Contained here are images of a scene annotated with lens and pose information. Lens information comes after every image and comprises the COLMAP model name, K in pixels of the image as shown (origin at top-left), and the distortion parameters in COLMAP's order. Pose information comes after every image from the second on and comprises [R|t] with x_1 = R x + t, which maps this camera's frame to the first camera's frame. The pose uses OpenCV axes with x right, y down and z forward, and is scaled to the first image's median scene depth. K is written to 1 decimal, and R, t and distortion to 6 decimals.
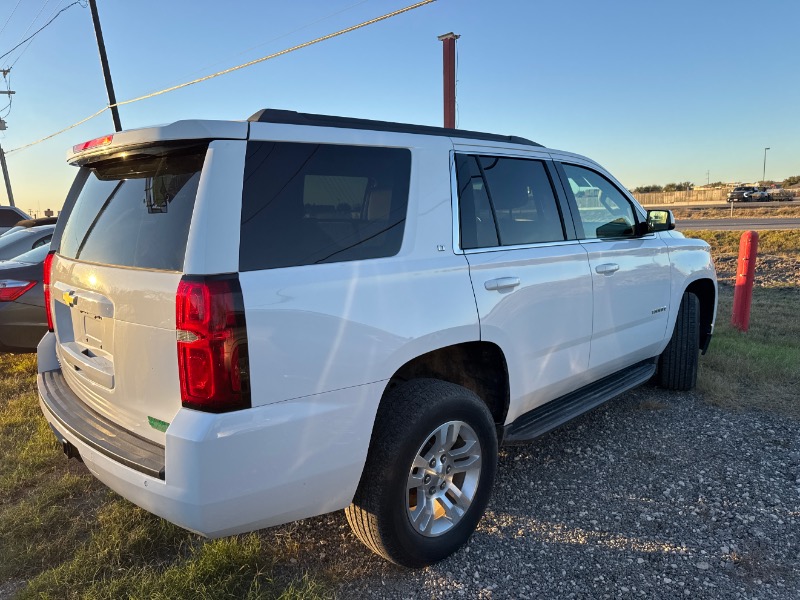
lens RADIAL K [[582.5, 0, 401.3], [0, 582.5, 299.1], [0, 0, 1]] dist [-0.023103, 0.002982]
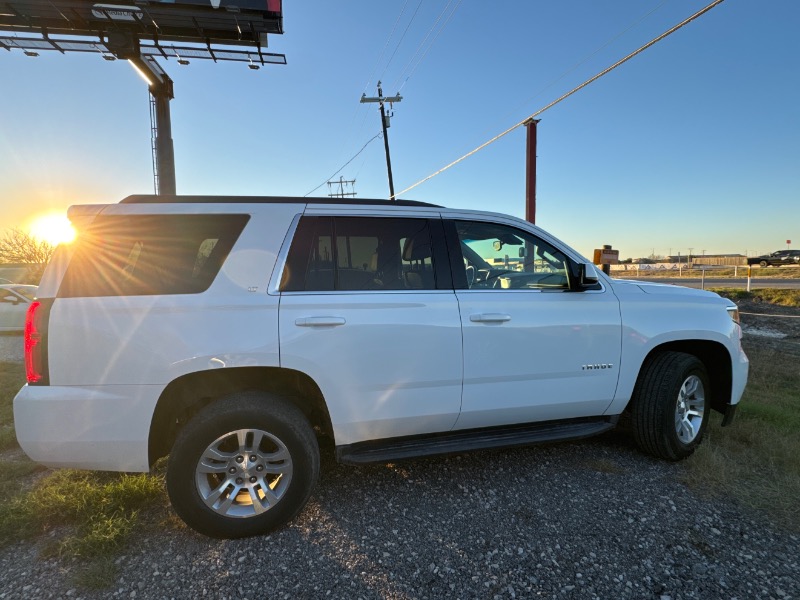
lens RADIAL K [[423.0, 0, 399.7], [0, 423.0, 314.1], [0, 0, 1]] dist [-0.006553, 0.001370]
pose [[0.863646, 0.059346, -0.500593, 0.725617], [-0.082865, 0.996251, -0.024856, -0.034613], [0.497241, 0.062949, 0.865326, 0.325186]]
